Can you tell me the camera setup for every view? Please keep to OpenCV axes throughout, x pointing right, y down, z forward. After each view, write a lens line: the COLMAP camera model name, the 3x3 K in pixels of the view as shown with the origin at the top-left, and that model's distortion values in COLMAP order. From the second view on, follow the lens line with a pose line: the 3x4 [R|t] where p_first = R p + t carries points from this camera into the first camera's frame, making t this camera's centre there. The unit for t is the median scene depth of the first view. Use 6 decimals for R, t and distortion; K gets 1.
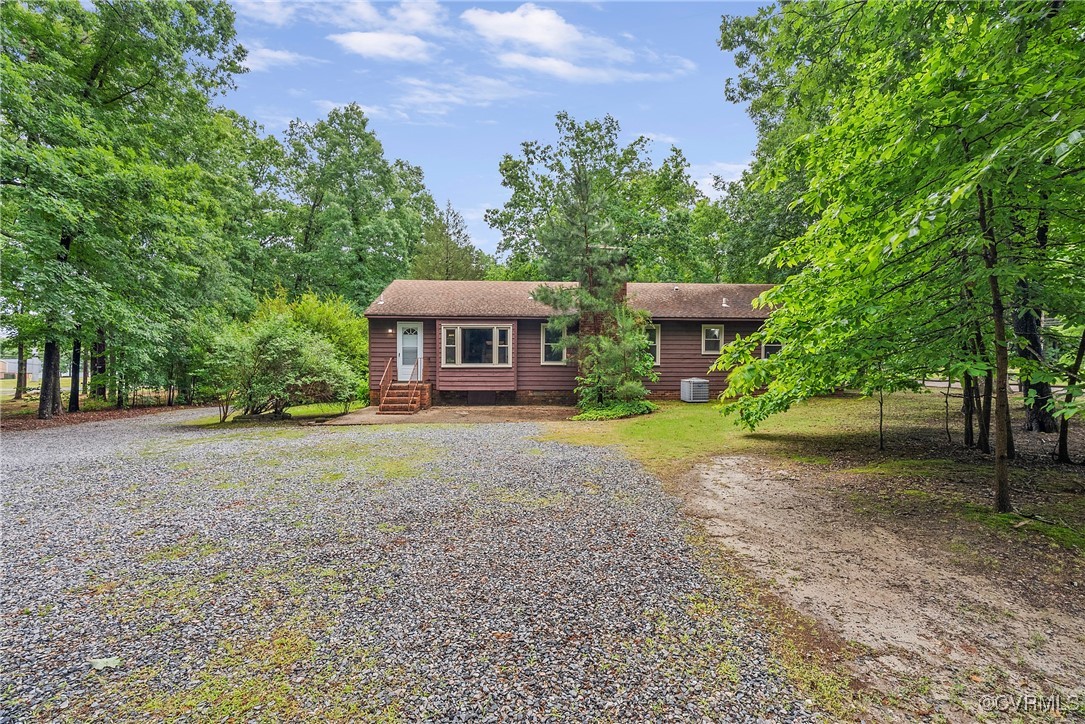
lens RADIAL K [[503.9, 0, 543.1], [0, 503.9, 361.8], [0, 0, 1]] dist [0.003093, 0.000150]
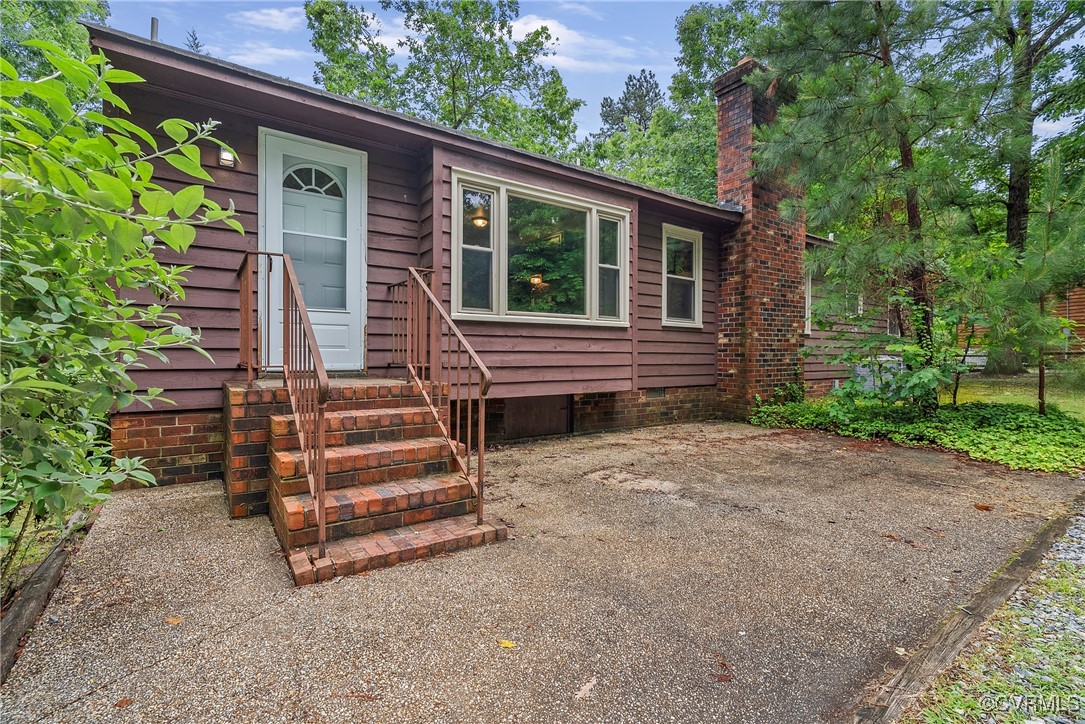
lens RADIAL K [[503.9, 0, 542.3], [0, 503.9, 363.5], [0, 0, 1]] dist [0.003093, 0.000150]
pose [[0.840410, -0.008374, 0.541886, -0.310678], [0.000356, 0.999889, 0.014900, 0.031092], [-0.541951, -0.012329, 0.840320, 0.727792]]
